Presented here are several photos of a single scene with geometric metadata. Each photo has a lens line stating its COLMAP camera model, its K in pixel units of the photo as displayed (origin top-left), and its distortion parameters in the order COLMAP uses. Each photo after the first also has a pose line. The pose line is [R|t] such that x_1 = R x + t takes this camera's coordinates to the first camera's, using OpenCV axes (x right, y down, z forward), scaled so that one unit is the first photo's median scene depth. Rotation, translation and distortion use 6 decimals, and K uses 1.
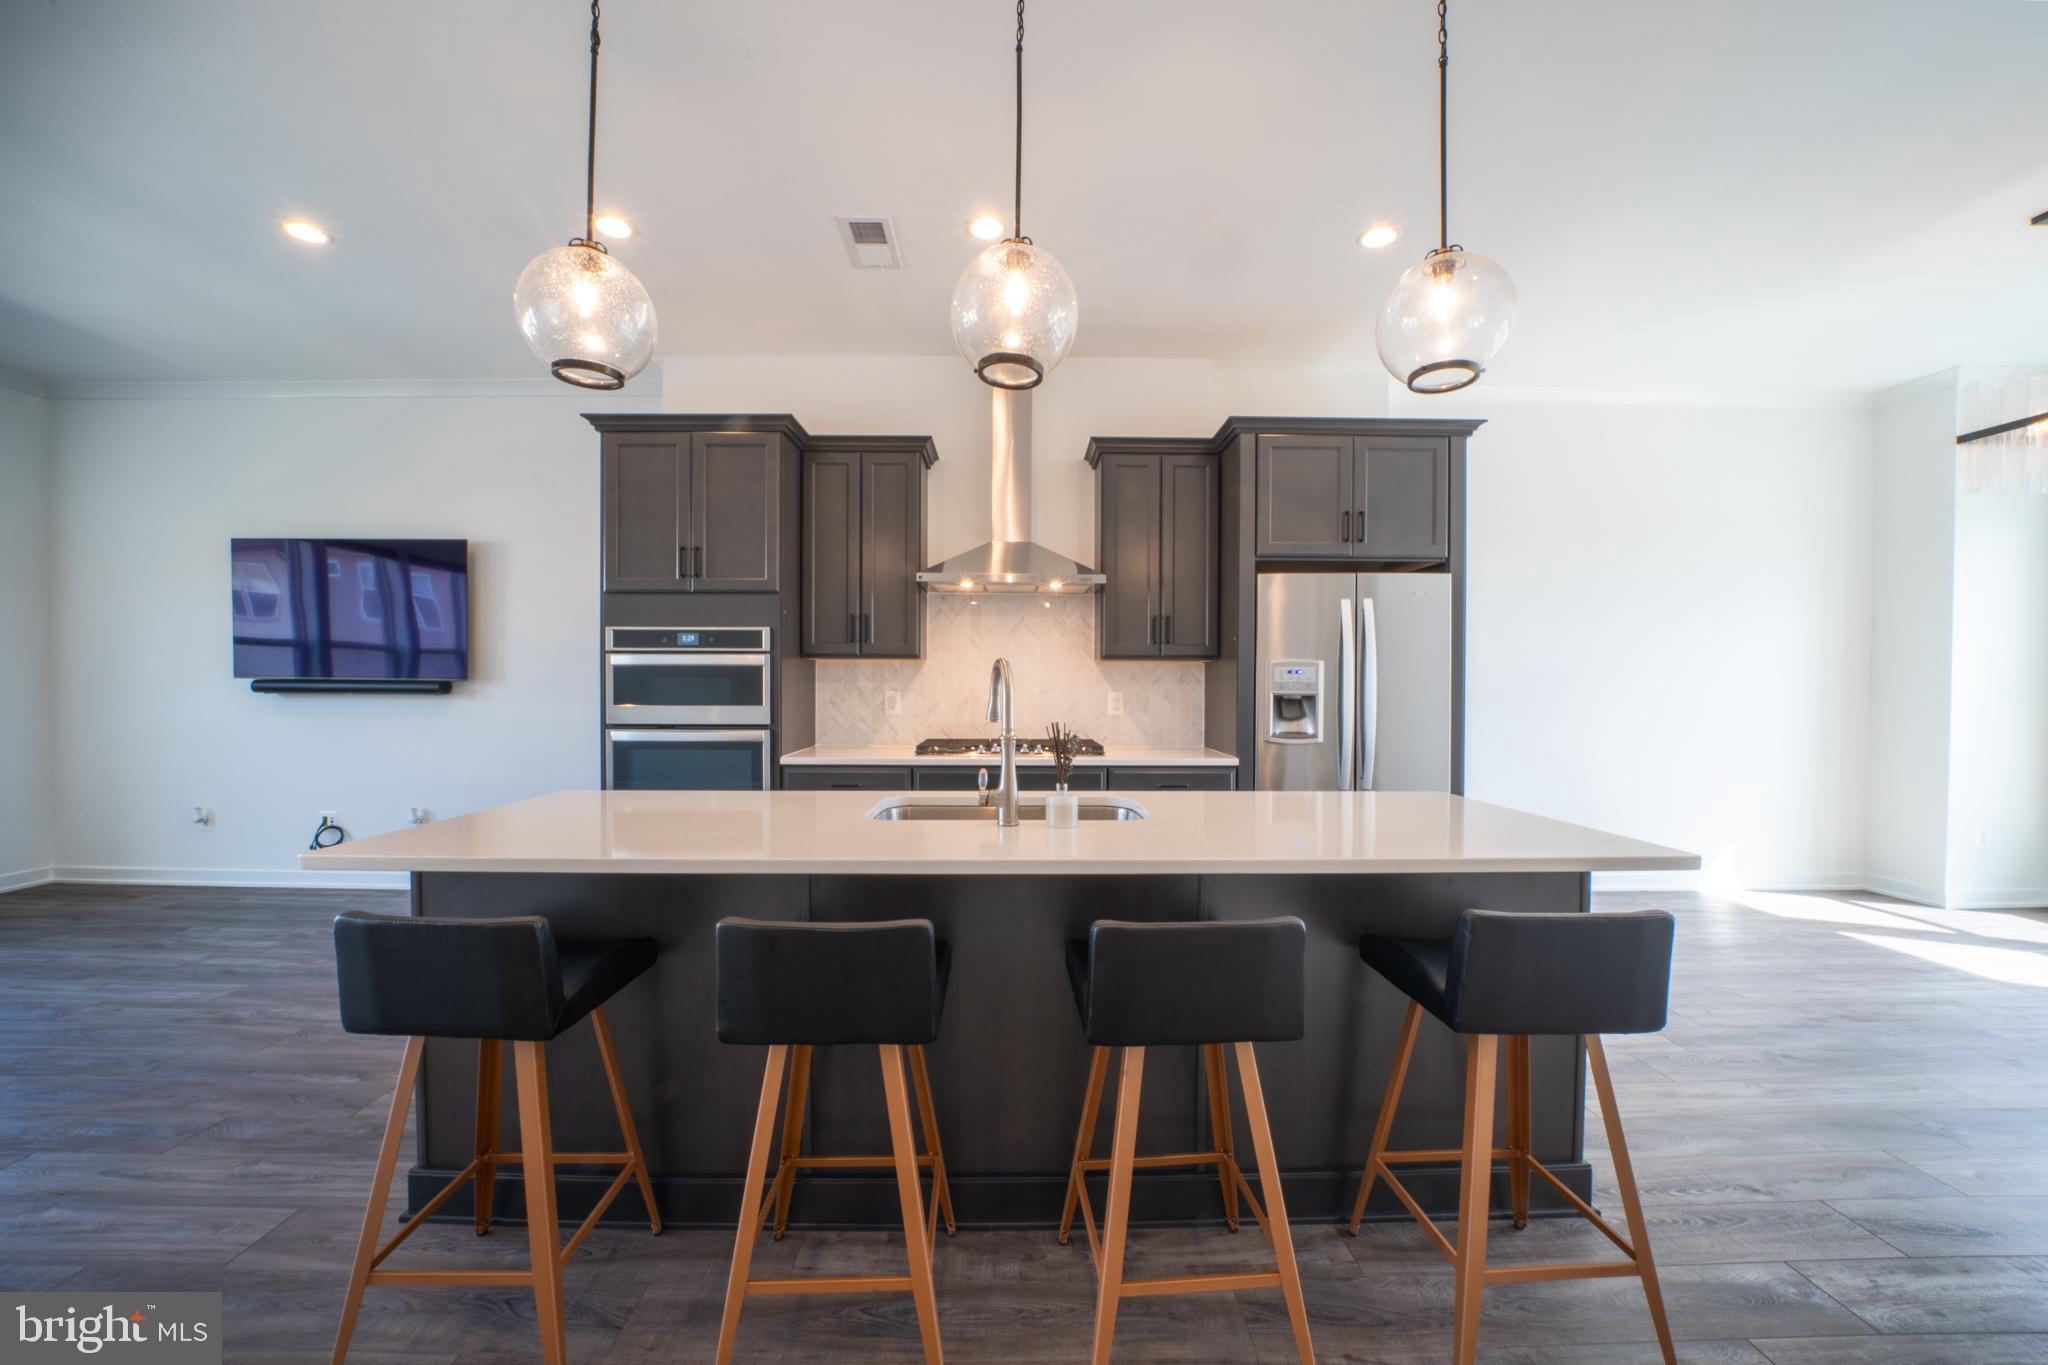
lens RADIAL K [[712.6, 0, 1013.5], [0, 712.6, 689.8], [0, 0, 1]] dist [-0.018176, 0.000522]
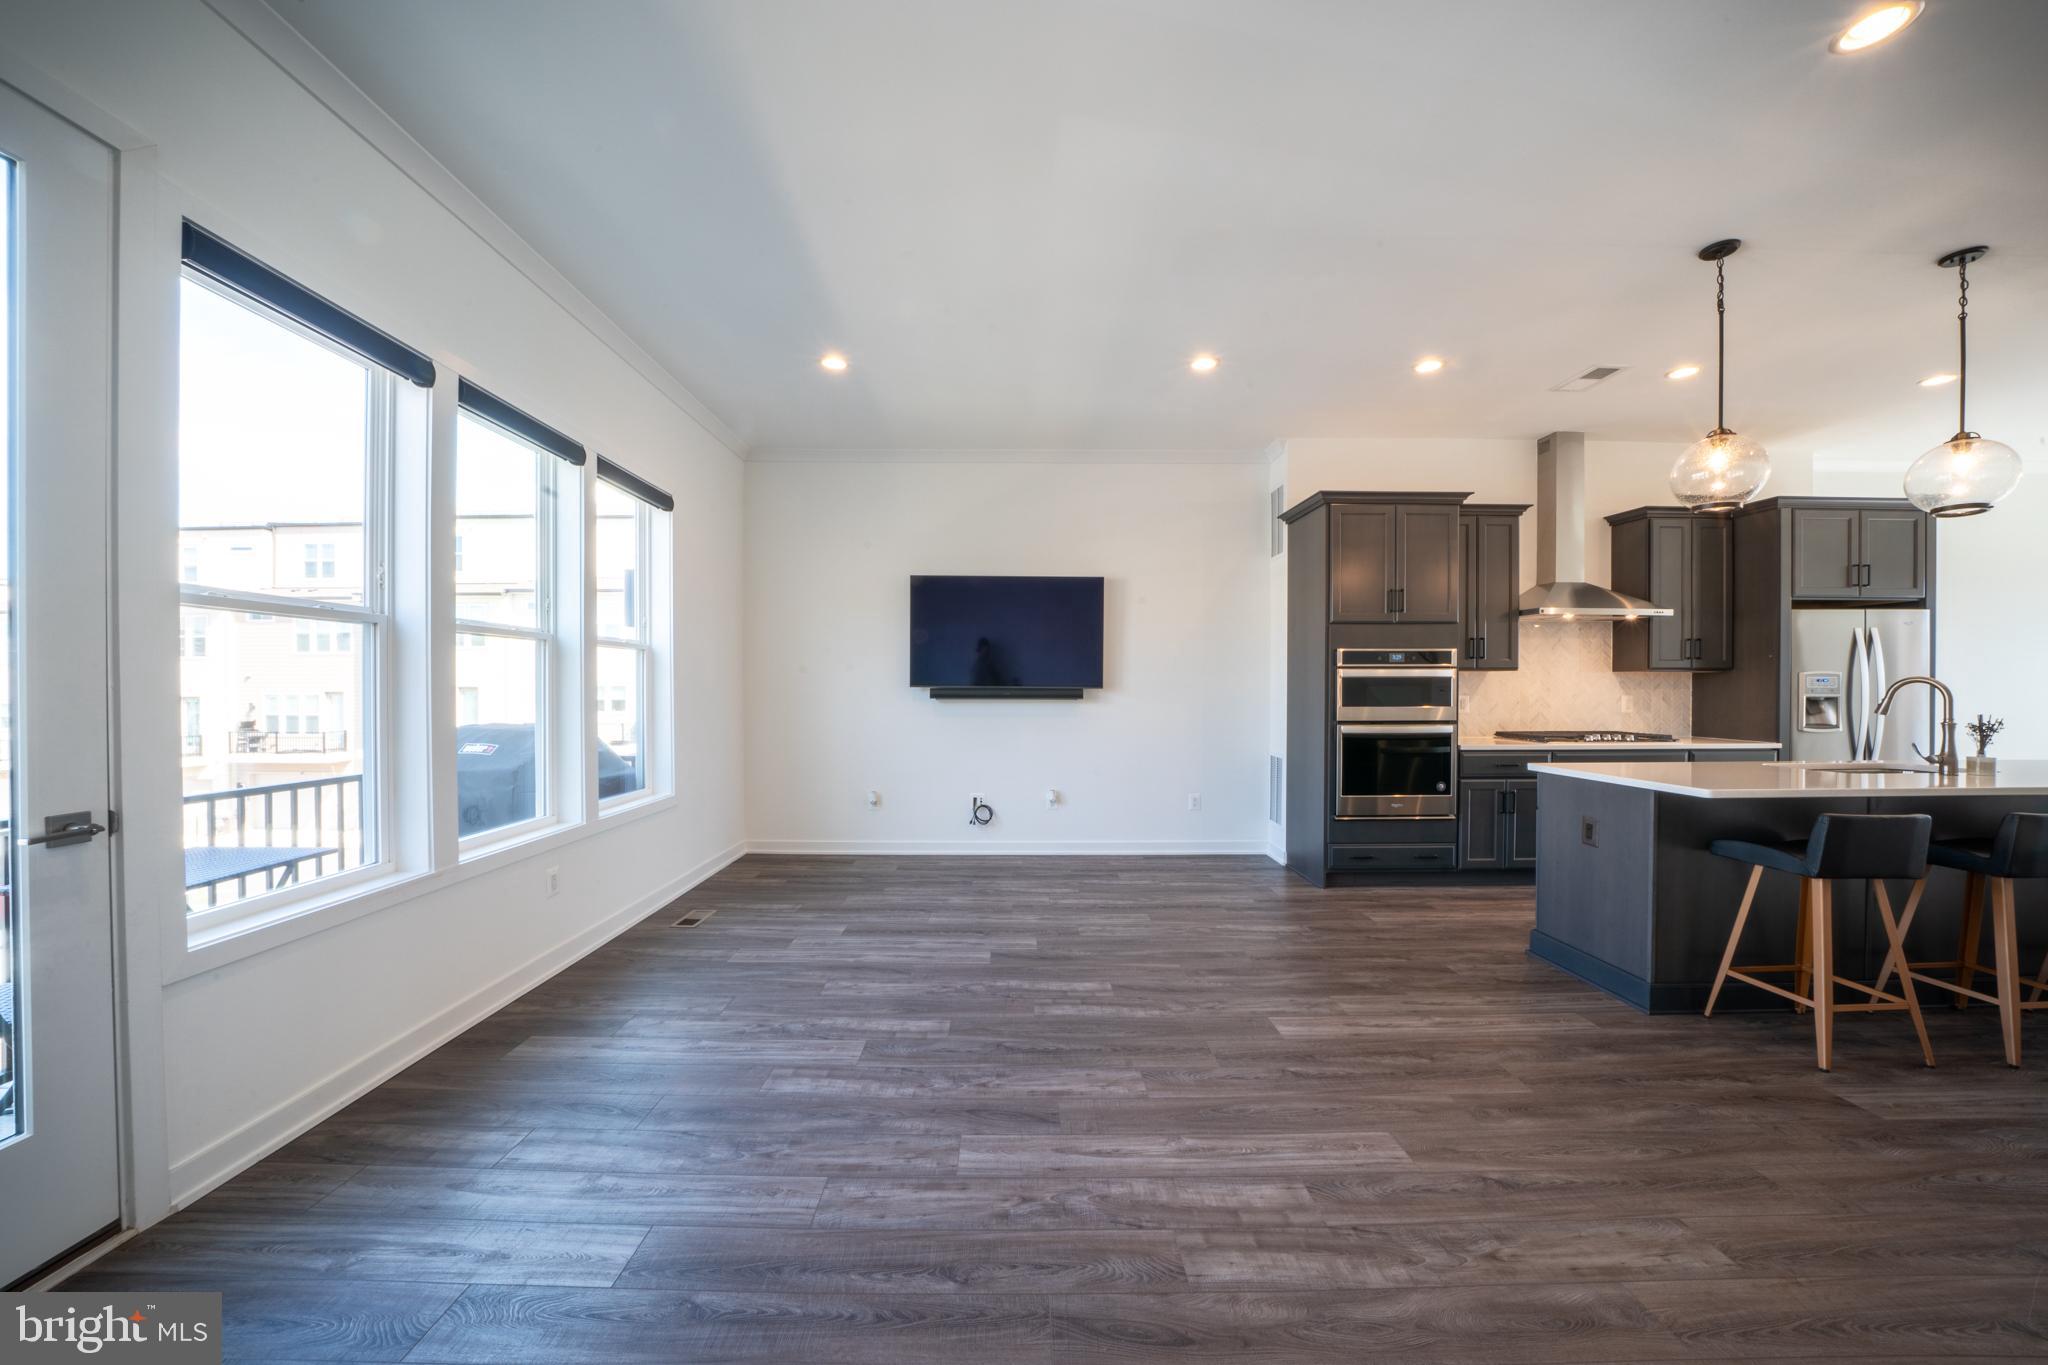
lens RADIAL K [[712.6, 0, 992.8], [0, 712.6, 688.9], [0, 0, 1]] dist [-0.018176, 0.000522]
pose [[0.999929, -0.003638, 0.011355, -1.228454], [0.003710, 0.999973, -0.006300, -0.005955], [-0.011332, 0.006342, 0.999916, -0.333328]]
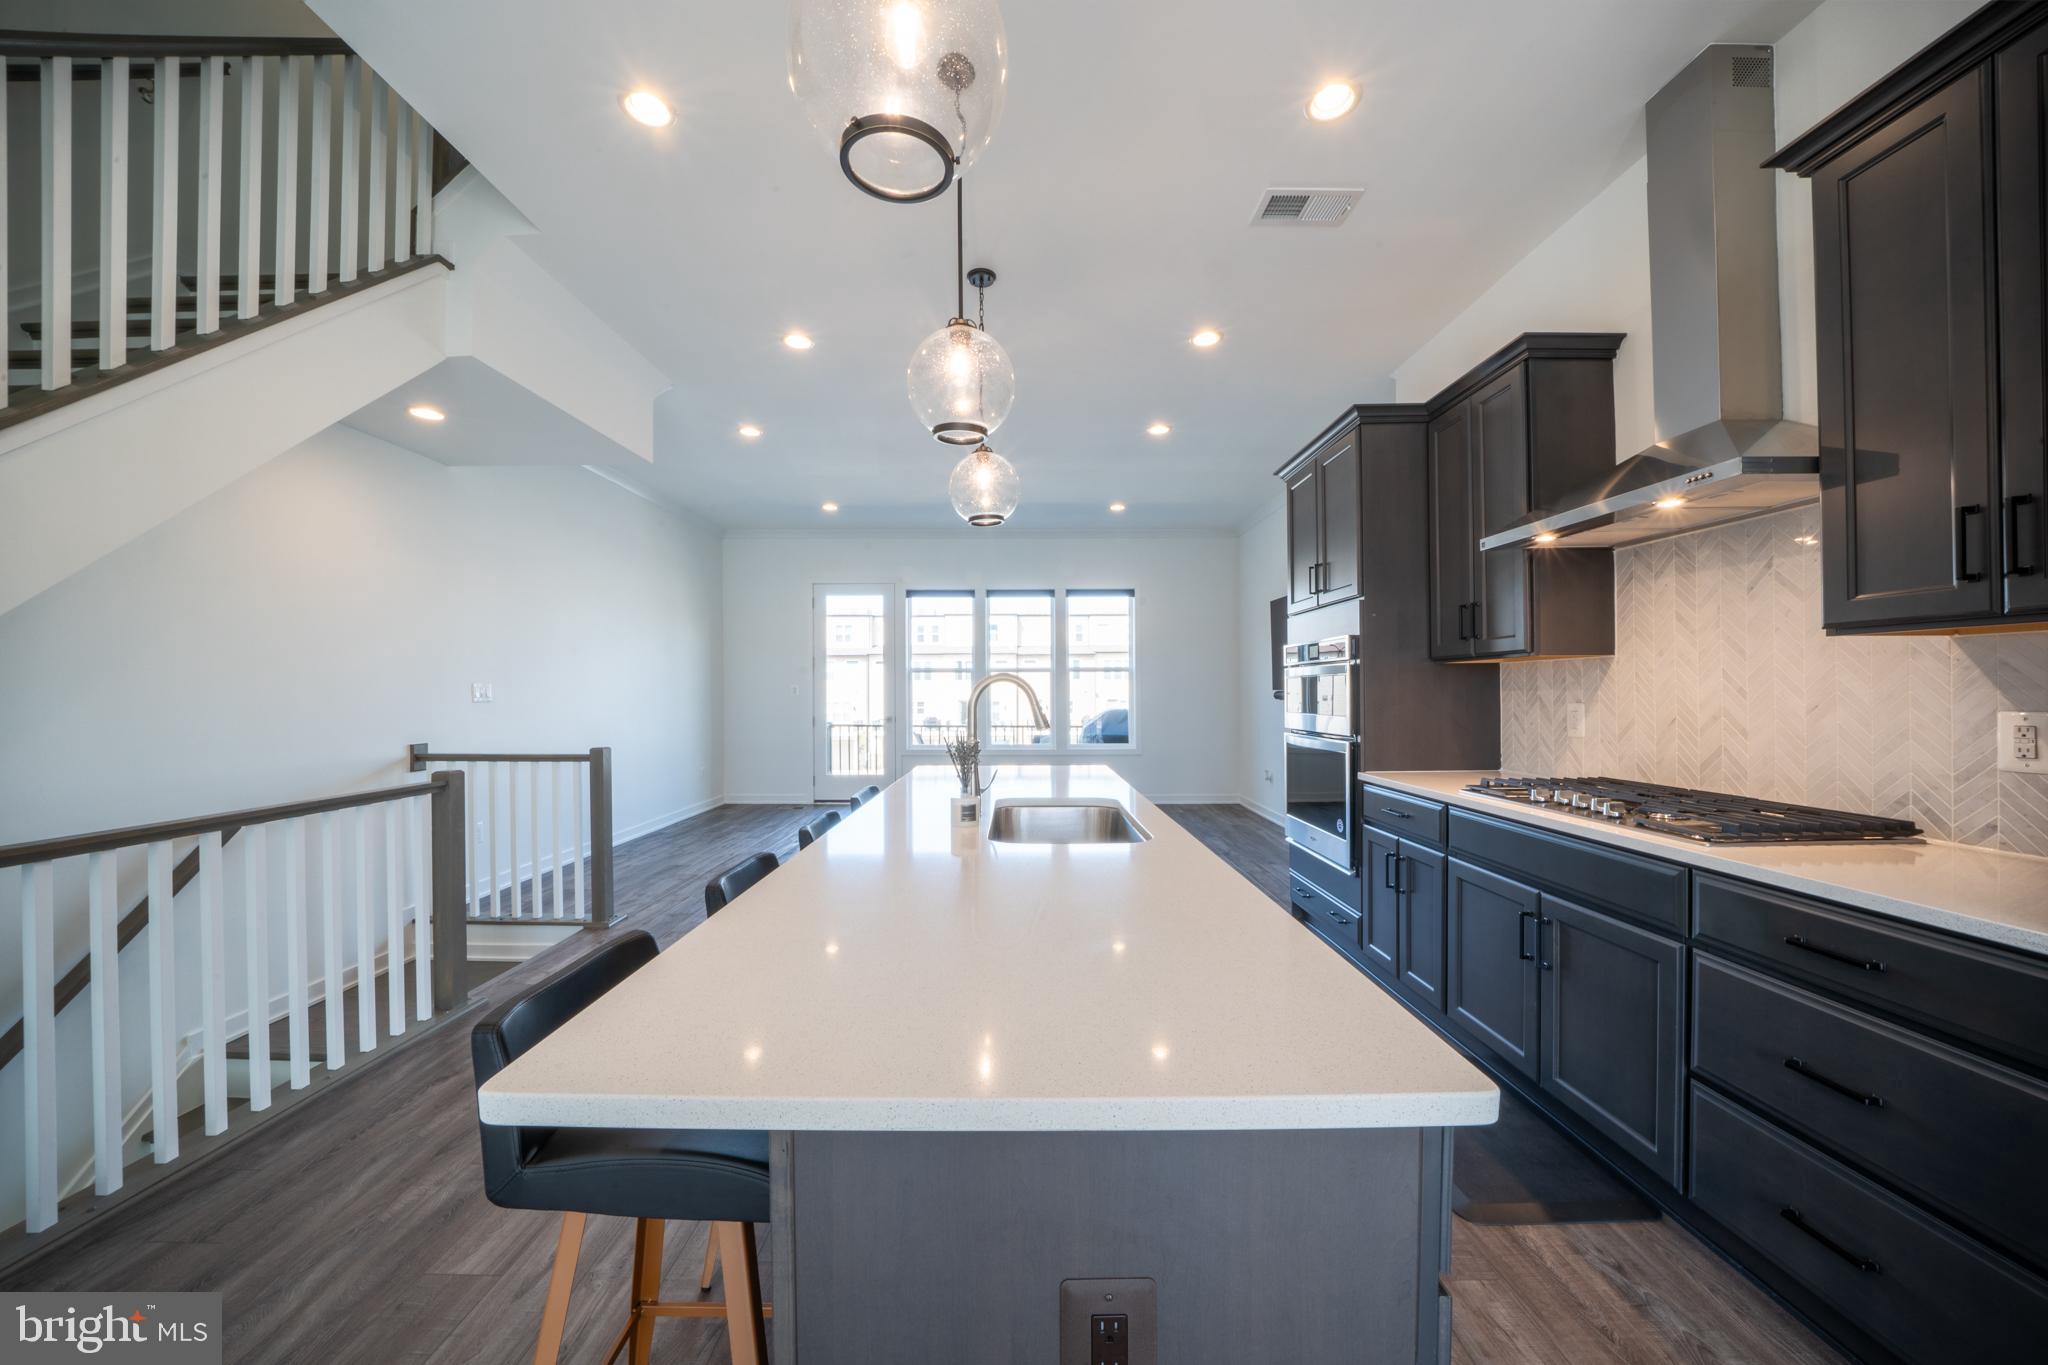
lens RADIAL K [[712.6, 0, 1009.5], [0, 712.6, 693.8], [0, 0, 1]] dist [-0.018176, 0.000522]
pose [[-0.023188, -0.003150, -0.999726, 0.615023], [0.005193, 0.999981, -0.003272, -0.008983], [0.999718, -0.005267, -0.023172, 0.552510]]
